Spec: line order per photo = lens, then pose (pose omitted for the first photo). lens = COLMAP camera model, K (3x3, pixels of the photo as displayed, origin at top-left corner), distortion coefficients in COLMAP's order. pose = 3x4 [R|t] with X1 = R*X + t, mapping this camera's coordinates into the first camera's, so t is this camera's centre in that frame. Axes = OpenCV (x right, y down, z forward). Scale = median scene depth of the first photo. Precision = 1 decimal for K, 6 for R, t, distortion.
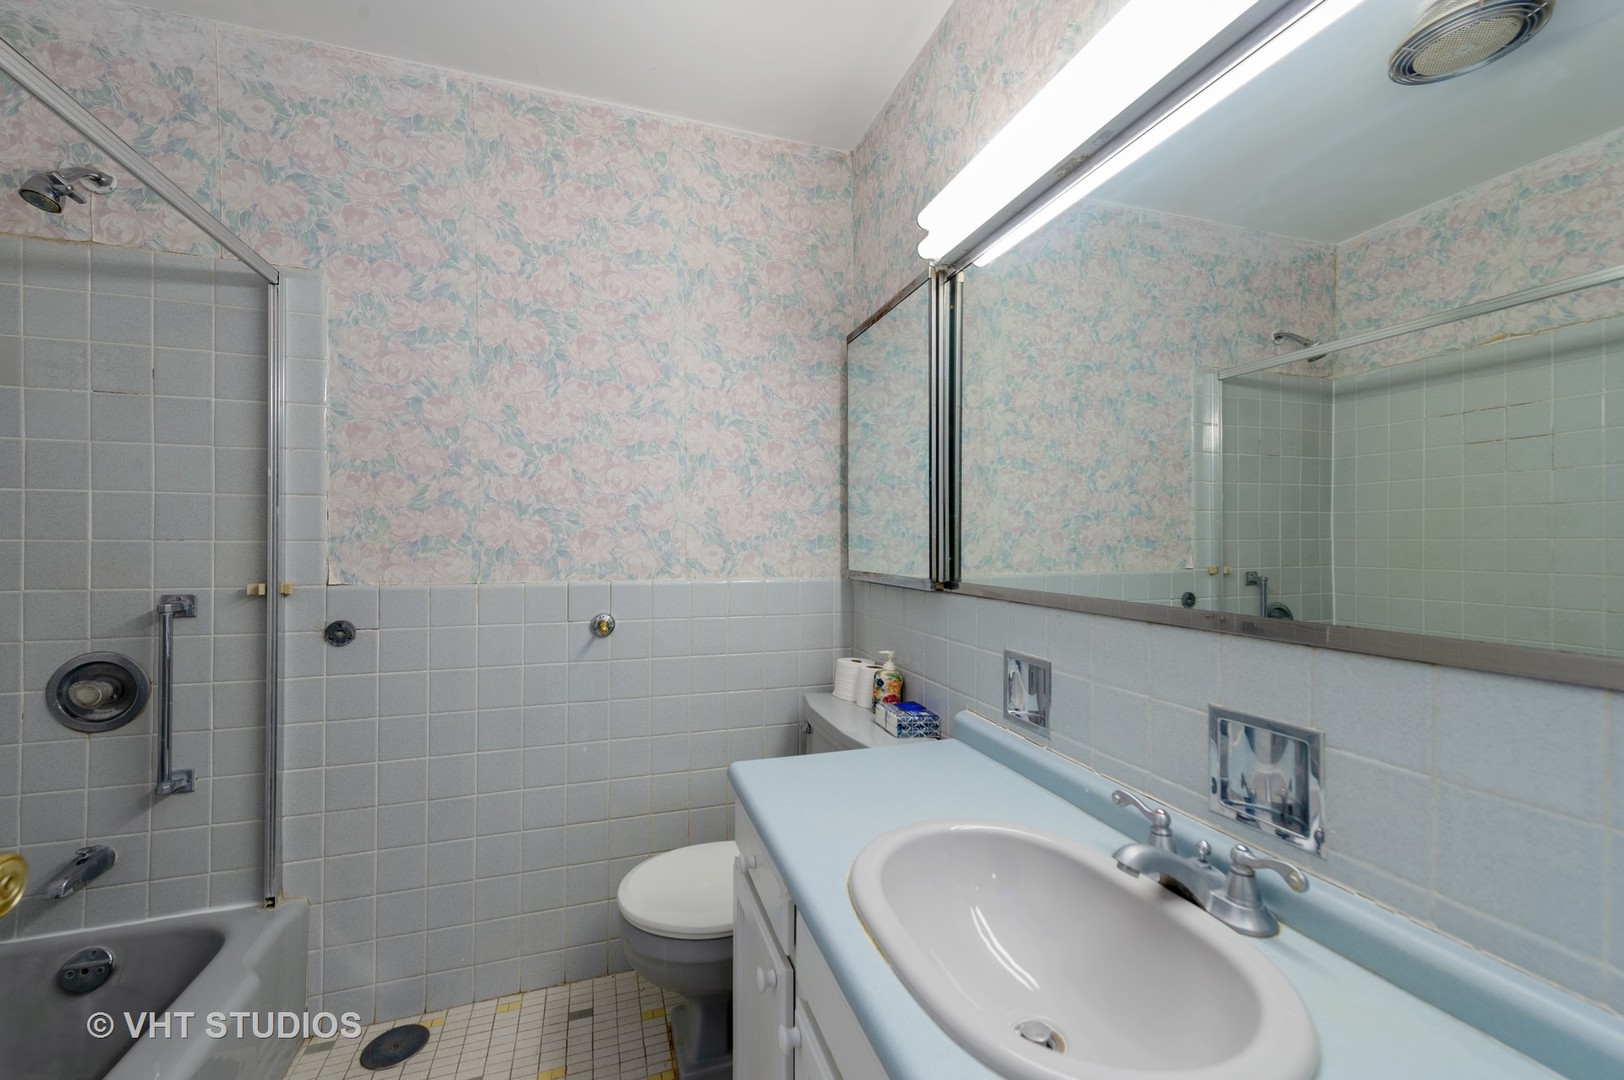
lens RADIAL K [[633.7, 0, 800.2], [0, 633.7, 535.0], [0, 0, 1]] dist [0.000489, 0.000057]
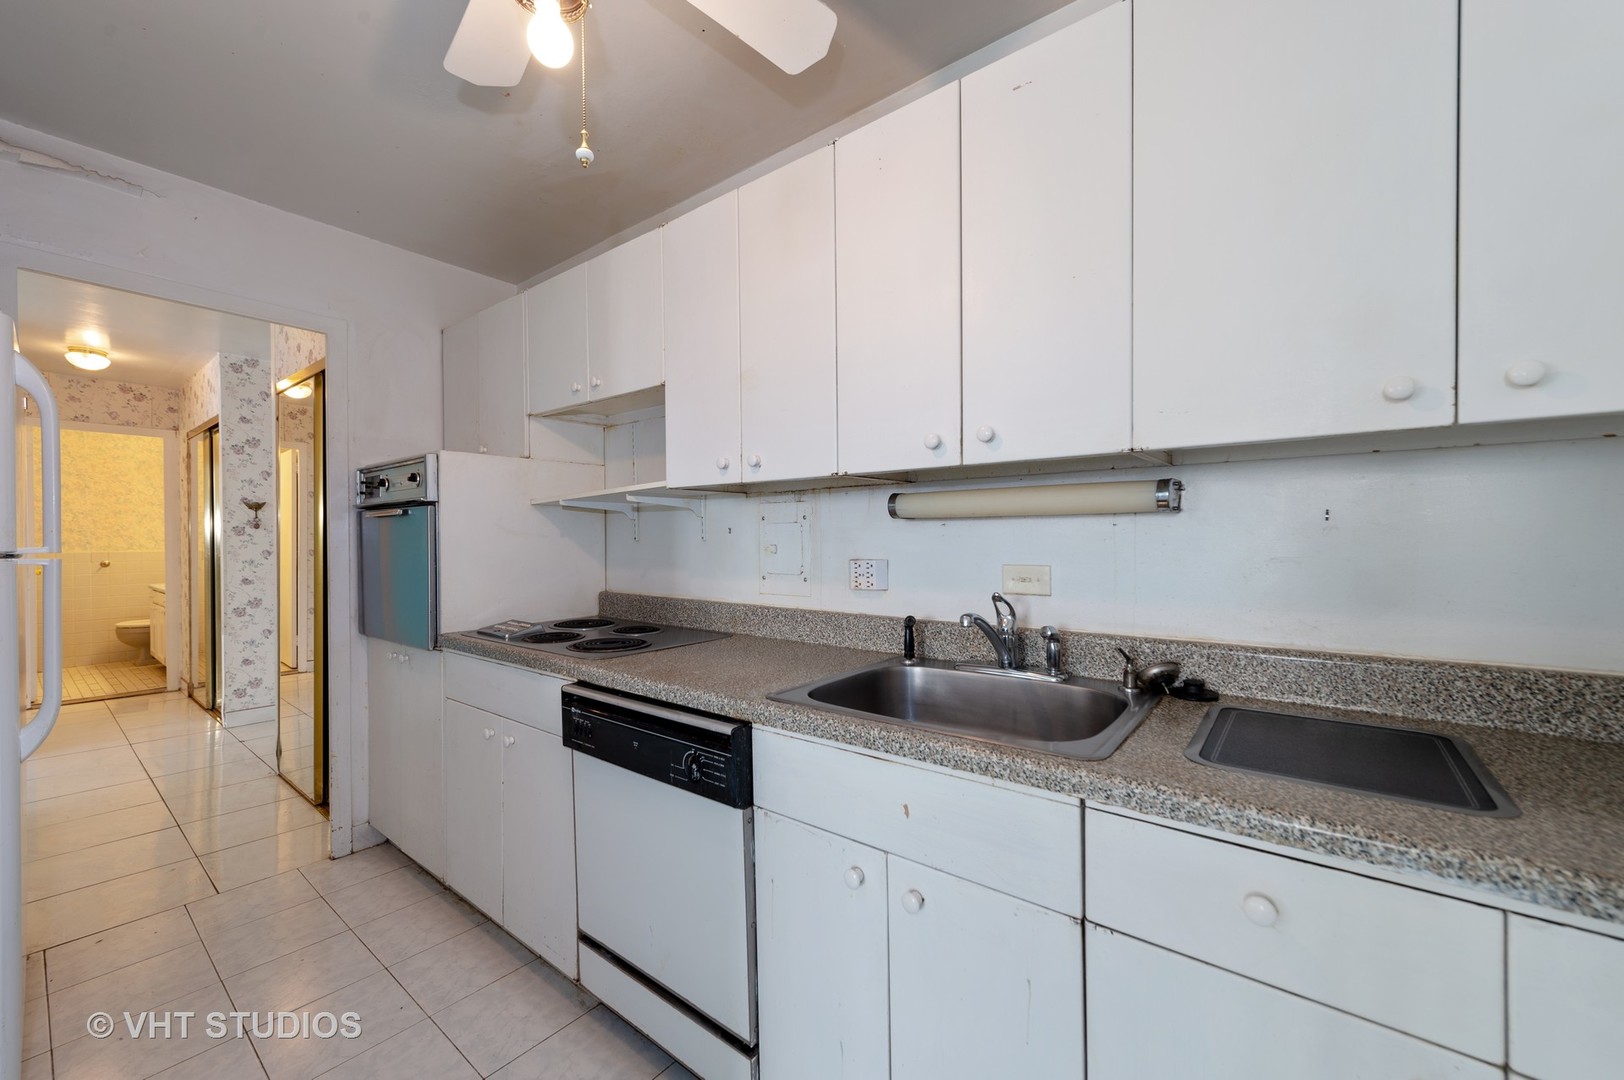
lens RADIAL K [[637.3, 0, 812.0], [0, 637.3, 540.0], [0, 0, 1]] dist [-0.000944, -0.000140]
pose [[0.836671, -0.009058, 0.547630, 1.022601], [0.001790, 0.999903, 0.013804, -0.030122], [-0.547702, -0.010569, 0.836607, -4.045630]]
